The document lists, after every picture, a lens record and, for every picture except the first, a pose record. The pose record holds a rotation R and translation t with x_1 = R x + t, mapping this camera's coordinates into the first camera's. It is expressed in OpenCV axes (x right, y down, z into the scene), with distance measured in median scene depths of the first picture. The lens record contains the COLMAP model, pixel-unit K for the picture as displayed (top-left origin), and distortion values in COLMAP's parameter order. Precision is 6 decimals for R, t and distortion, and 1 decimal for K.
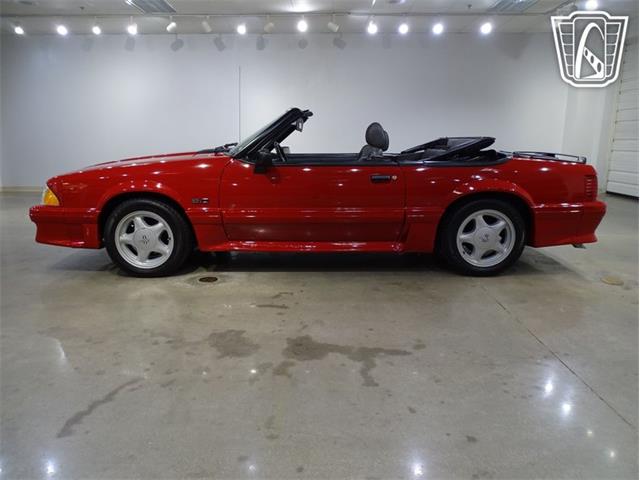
lens RADIAL K [[457.1, 0, 320.0], [0, 457.1, 240.0], [0, 0, 1]] dist [0.006246, -0.002351]
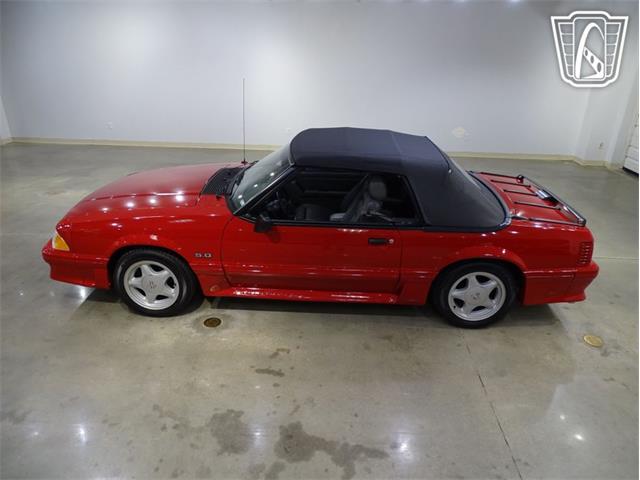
lens RADIAL K [[457.1, 0, 320.0], [0, 457.1, 240.0], [0, 0, 1]] dist [0.006246, -0.002351]
pose [[0.999194, 0.032365, -0.023752, 0.027031], [-0.027014, 0.979715, 0.198568, -0.326665], [0.029697, -0.197766, 0.979799, -0.004388]]
